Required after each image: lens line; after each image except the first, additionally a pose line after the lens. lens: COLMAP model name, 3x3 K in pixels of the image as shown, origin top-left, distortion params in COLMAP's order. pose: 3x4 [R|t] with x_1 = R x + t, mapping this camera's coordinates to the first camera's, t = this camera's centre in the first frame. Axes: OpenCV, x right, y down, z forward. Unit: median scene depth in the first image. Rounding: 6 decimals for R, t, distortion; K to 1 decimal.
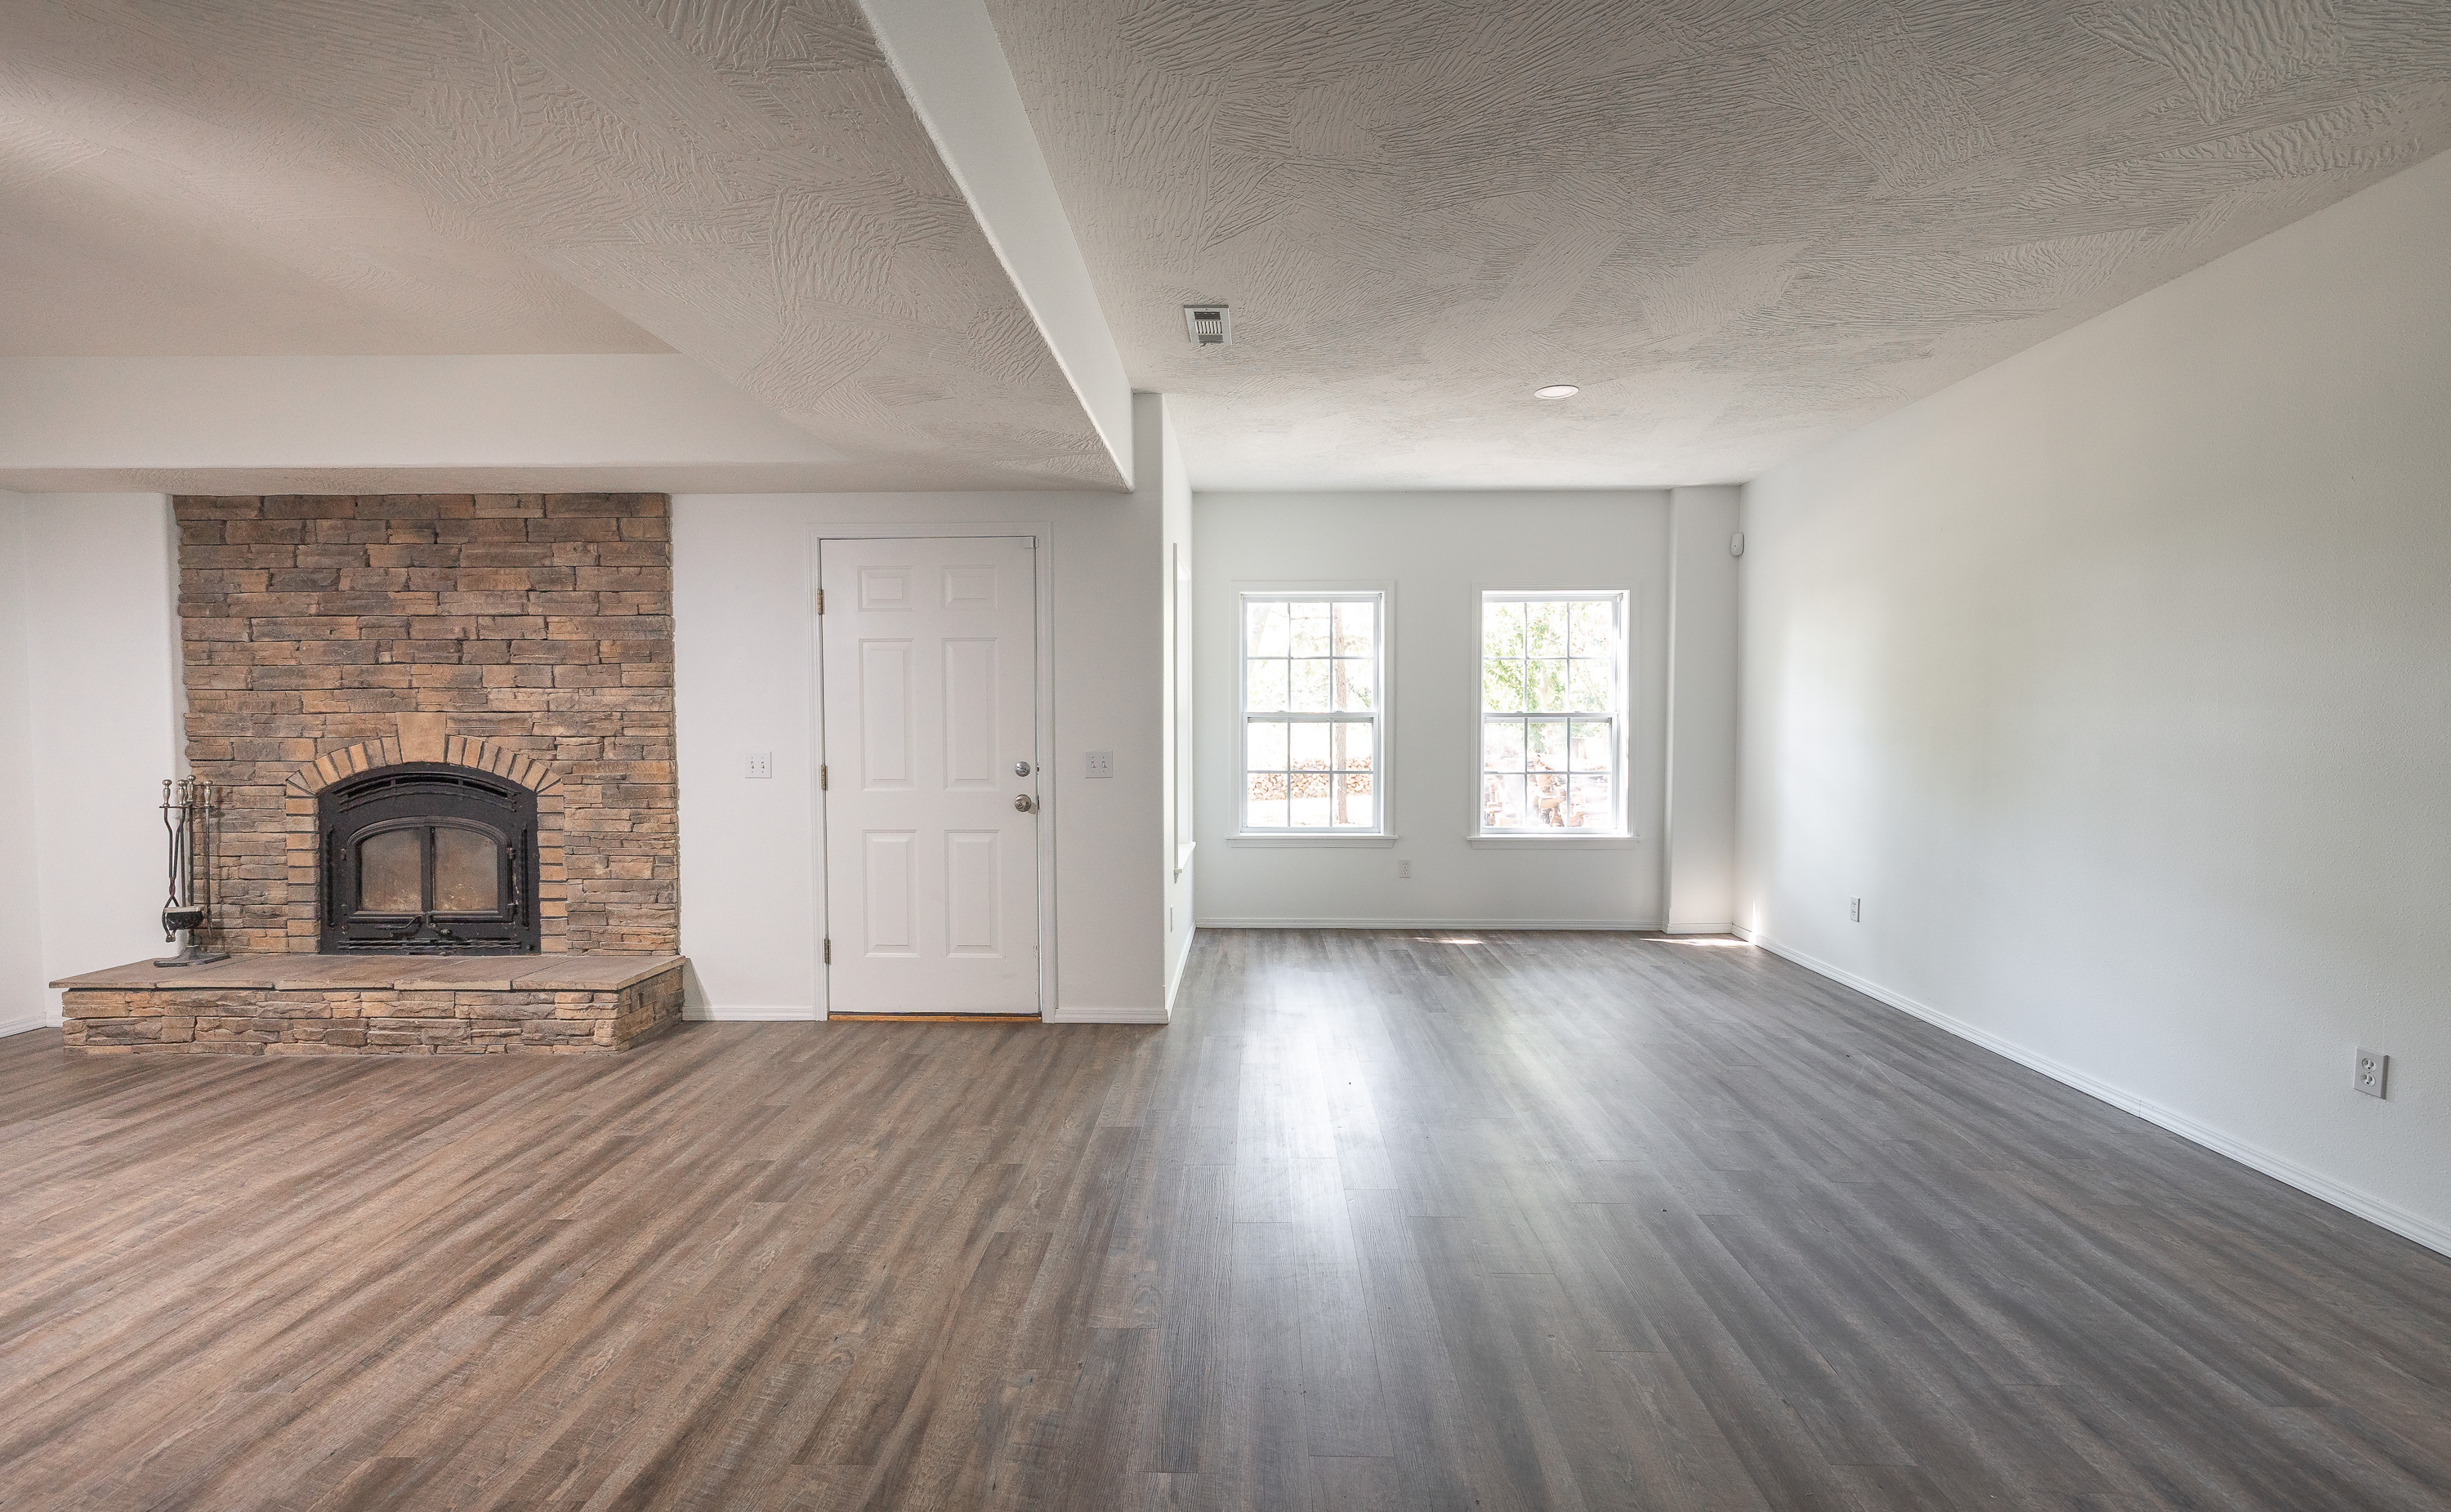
lens RADIAL K [[1031.6, 0, 1223.3], [0, 1031.6, 762.2], [0, 0, 1]] dist [0.000812, 0.000069]
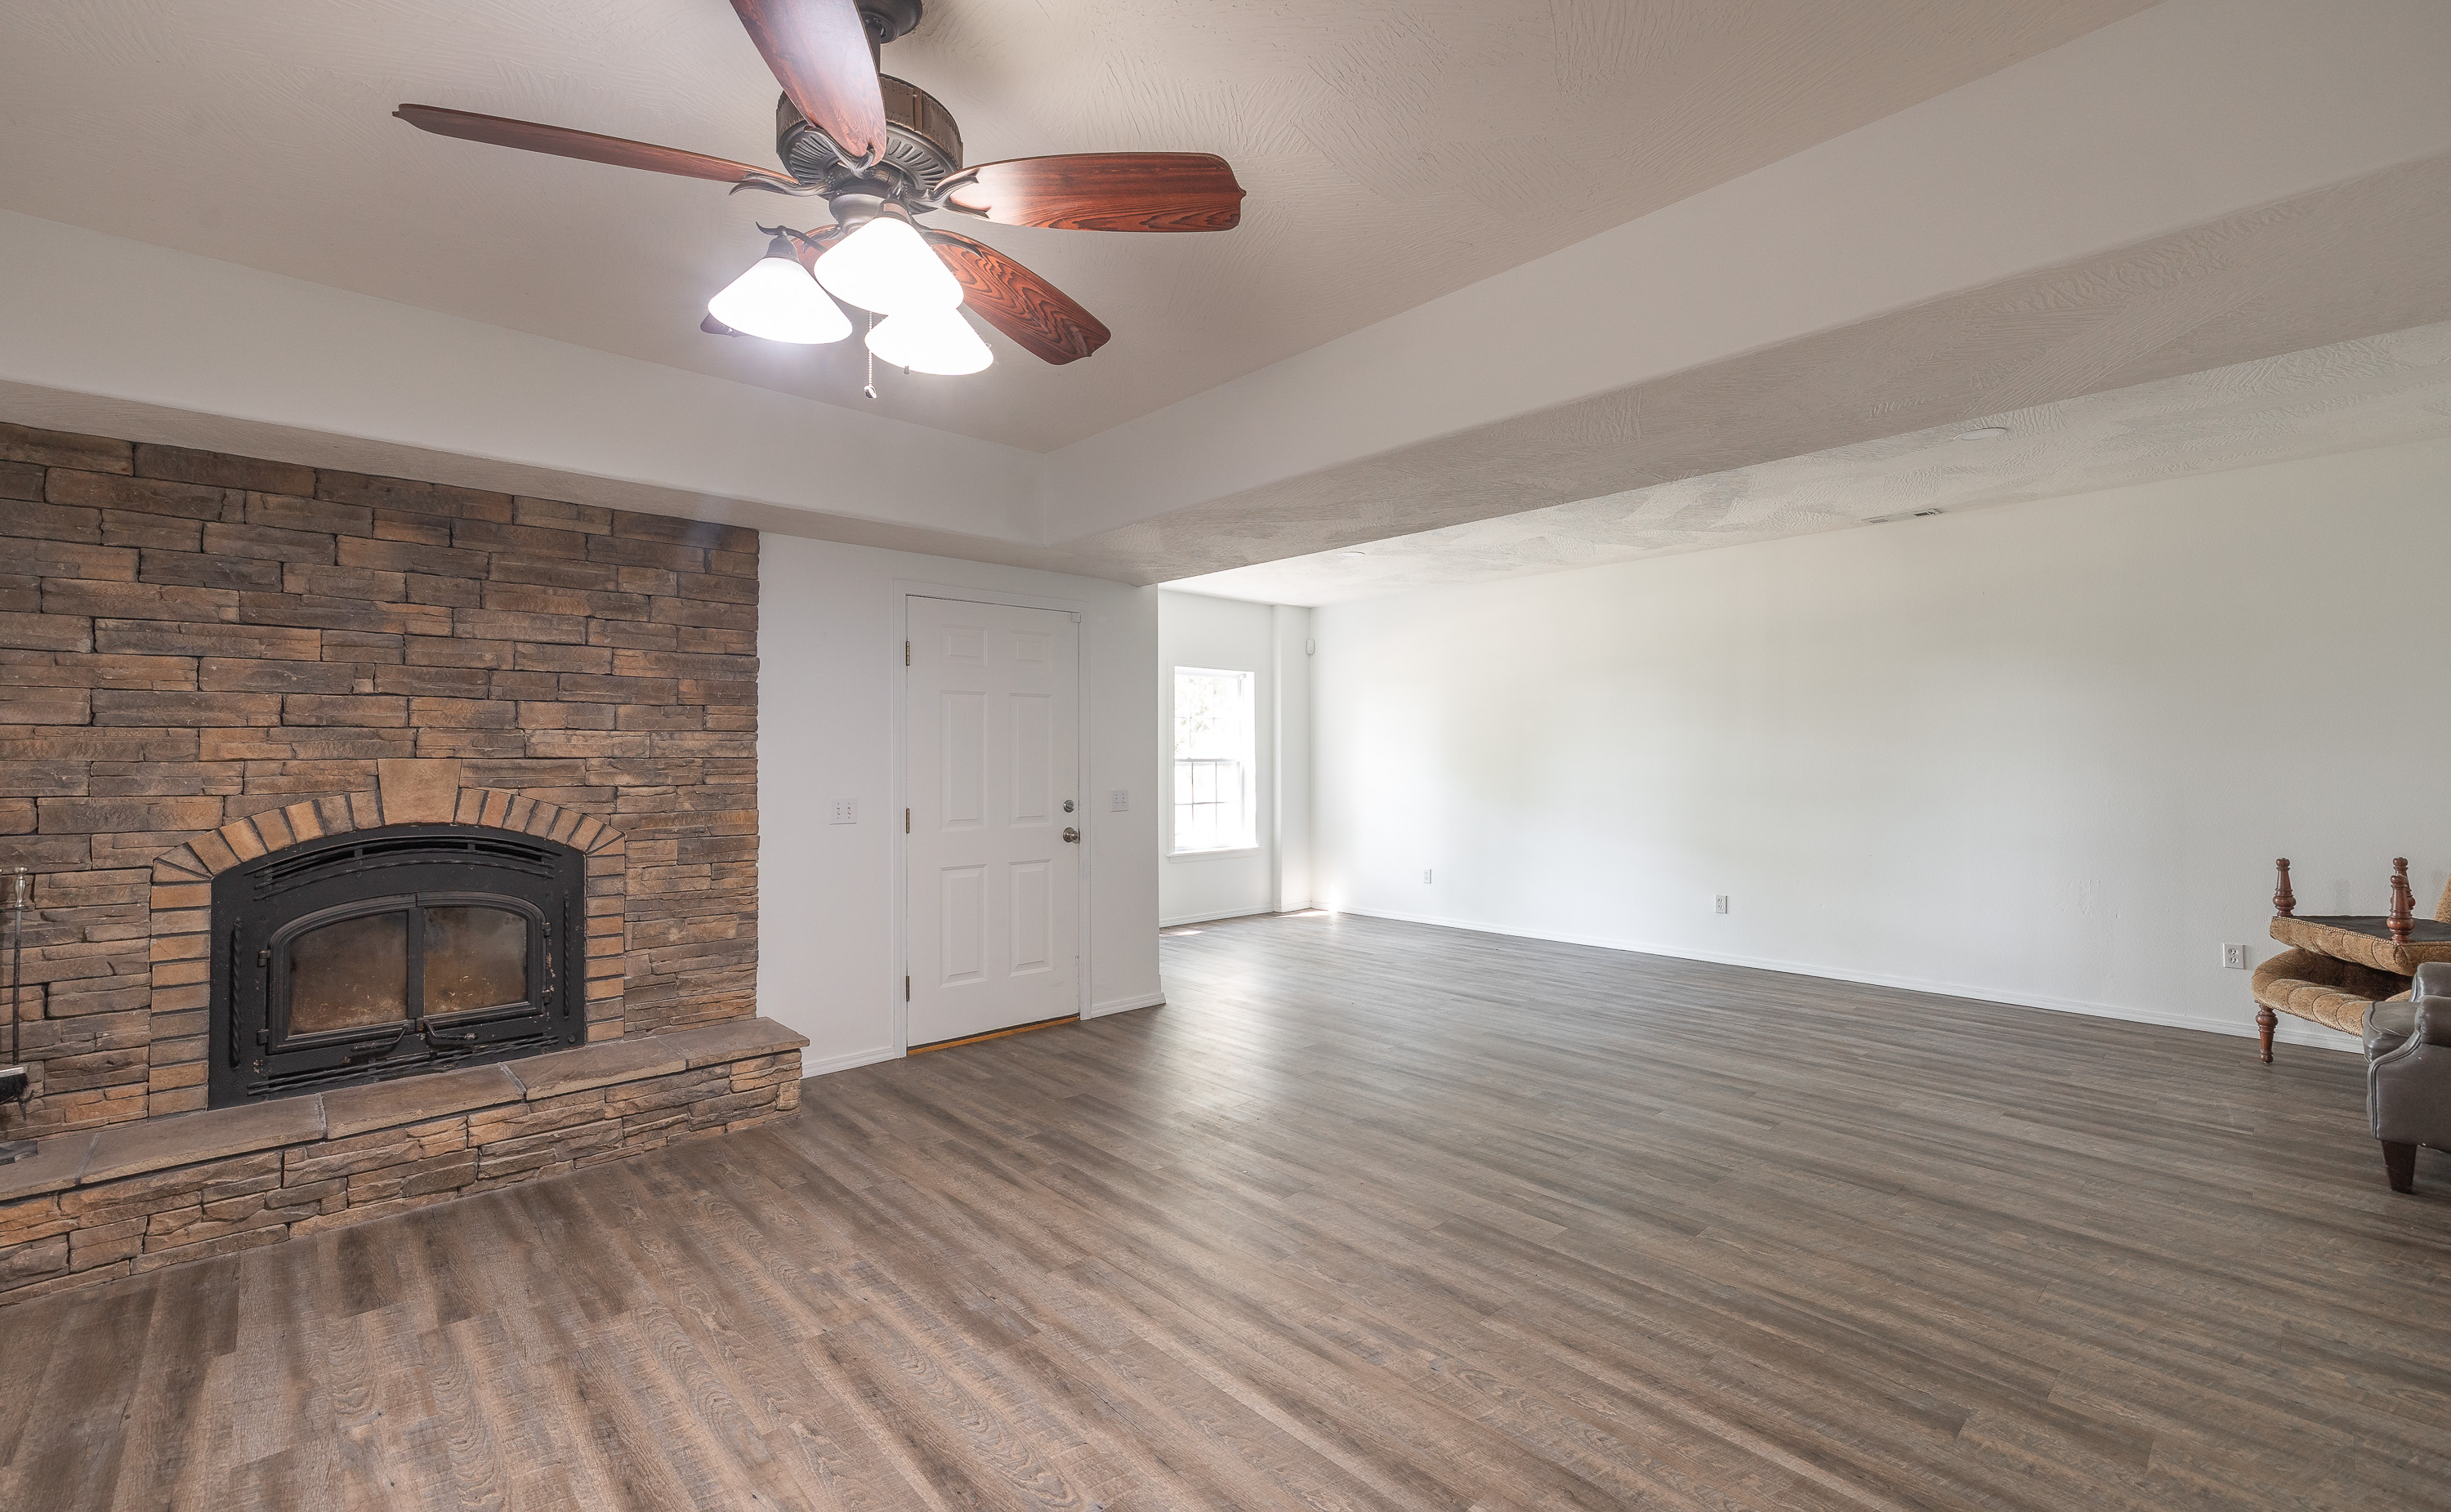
lens RADIAL K [[1031.6, 0, 1231.7], [0, 1031.6, 751.0], [0, 0, 1]] dist [0.000812, 0.000069]
pose [[0.715686, 0.003802, 0.698412, -0.884657], [0.035264, 0.998513, -0.041572, -0.000398], [-0.697531, 0.054382, 0.714488, 0.019219]]
